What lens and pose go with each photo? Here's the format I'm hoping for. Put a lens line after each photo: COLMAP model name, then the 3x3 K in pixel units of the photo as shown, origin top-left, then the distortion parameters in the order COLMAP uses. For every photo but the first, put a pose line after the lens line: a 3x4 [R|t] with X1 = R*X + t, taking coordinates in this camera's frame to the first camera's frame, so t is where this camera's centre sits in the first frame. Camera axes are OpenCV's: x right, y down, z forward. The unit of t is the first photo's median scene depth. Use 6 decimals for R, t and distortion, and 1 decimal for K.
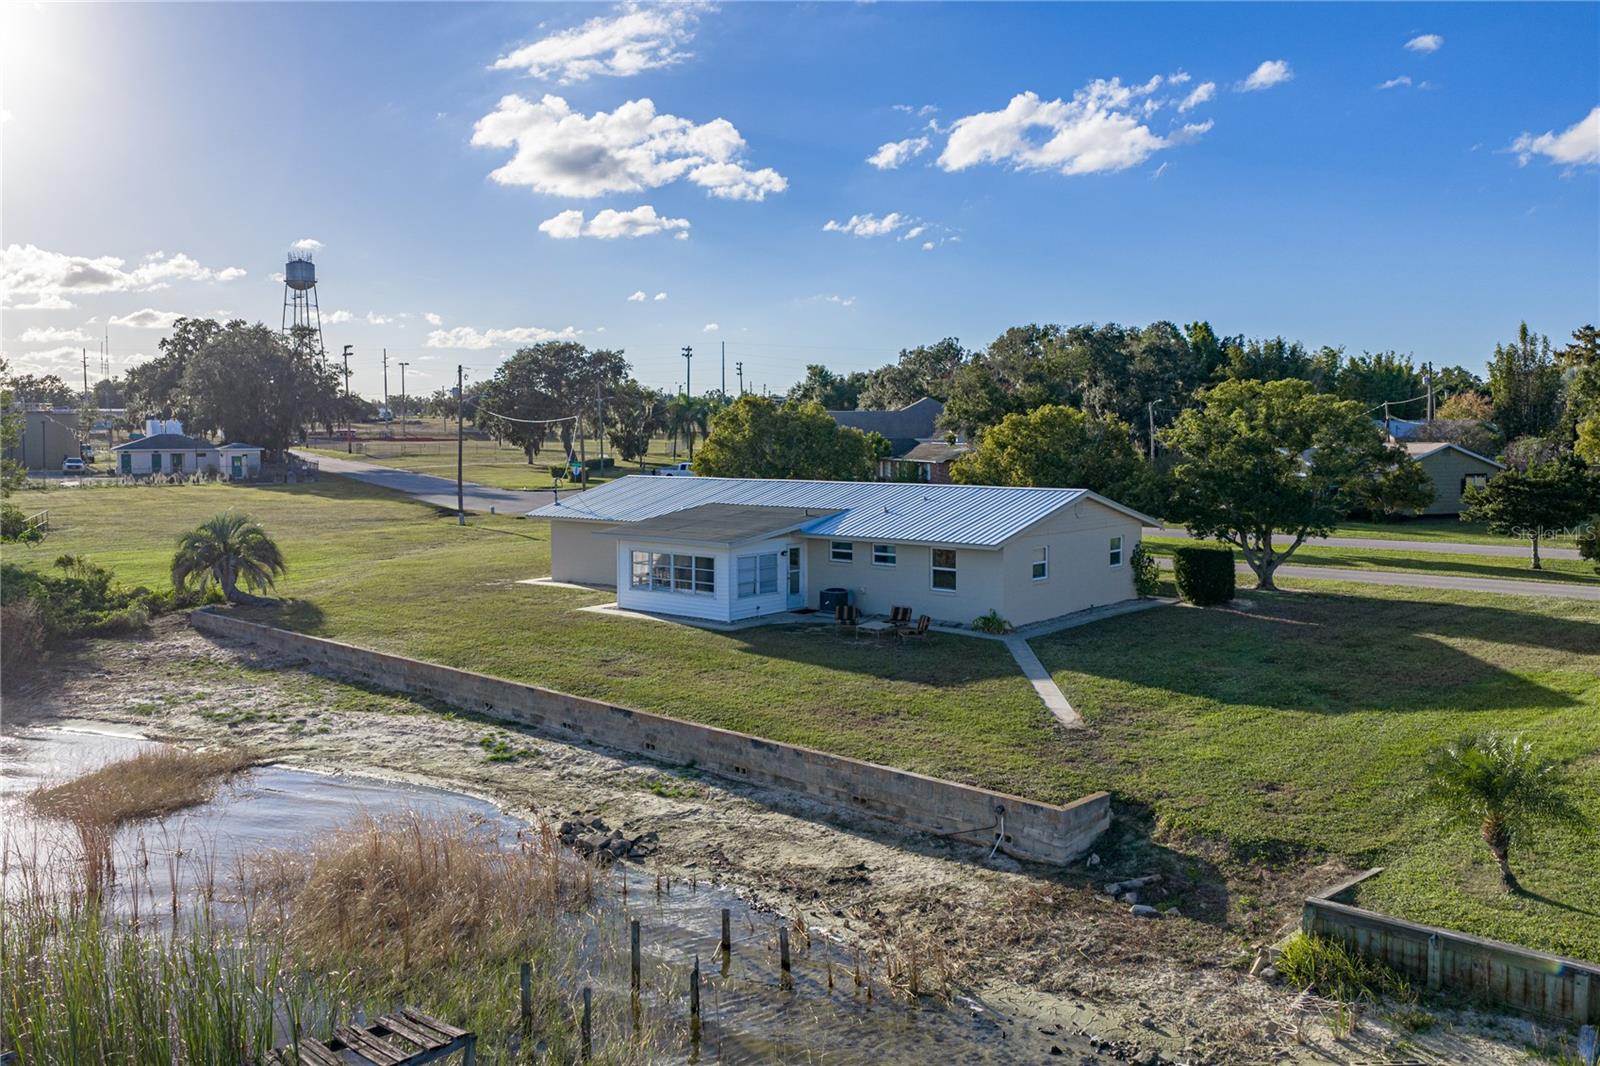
lens RADIAL K [[1341.1, 0, 812.6], [0, 1341.1, 519.1], [0, 0, 1]] dist [0.005778, -0.010015]
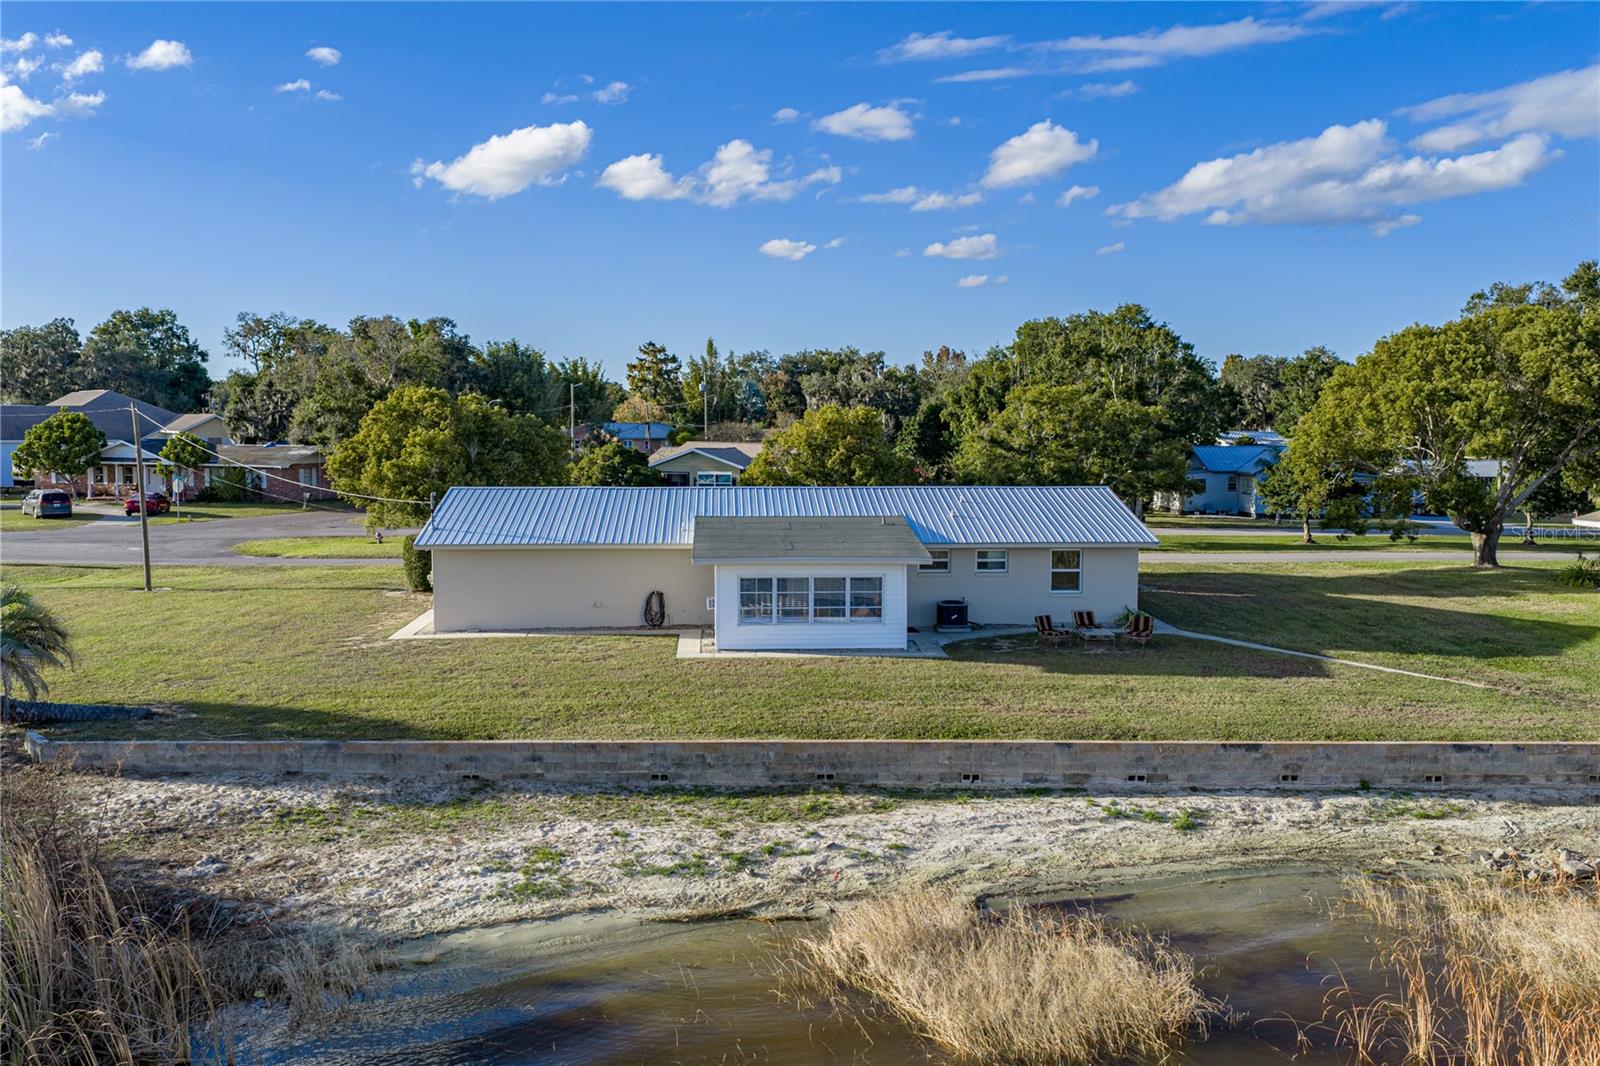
lens RADIAL K [[1341.1, 0, 805.4], [0, 1341.1, 545.8], [0, 0, 1]] dist [0.005778, -0.010015]
pose [[0.716104, -0.055834, 0.695757, -0.195364], [0.043344, 0.998429, 0.035512, -0.006540], [-0.696647, 0.004726, 0.717399, 0.116110]]
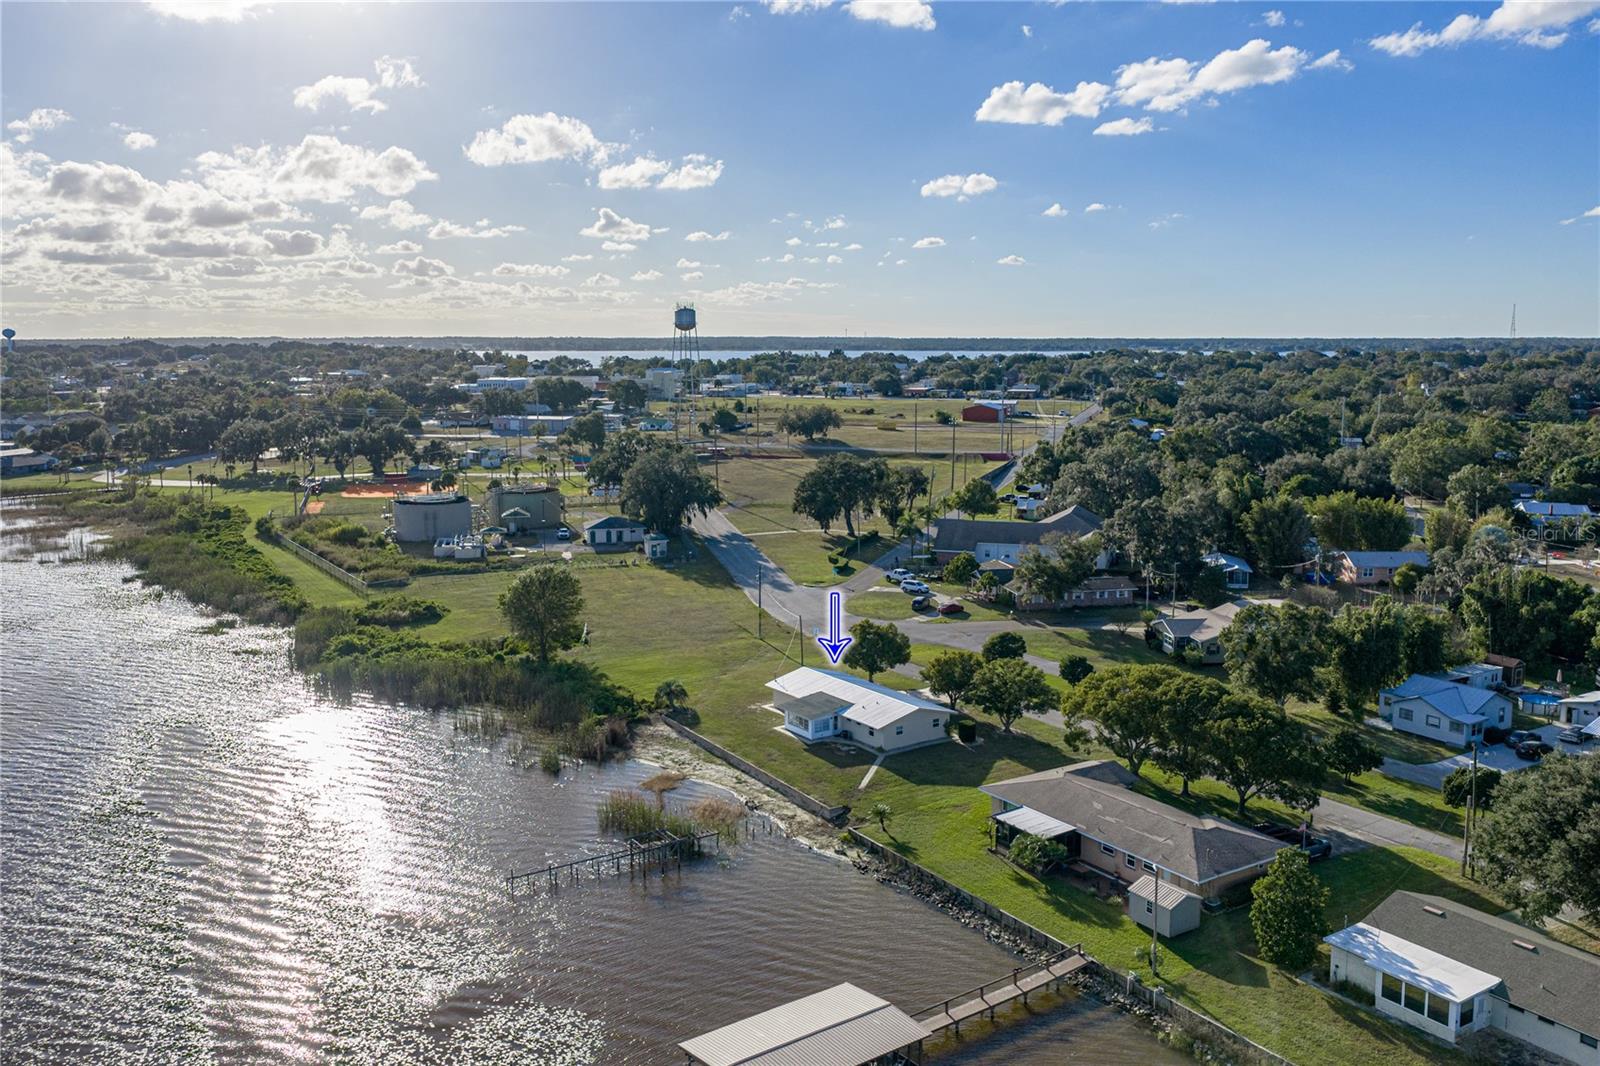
lens RADIAL K [[1341.1, 0, 799.3], [0, 1341.1, 533.7], [0, 0, 1]] dist [0.005778, -0.010015]
pose [[0.962062, 0.036414, -0.270391, 0.225288], [-0.016810, 0.997082, 0.074468, -0.194502], [0.272313, -0.067097, 0.959866, -0.626234]]
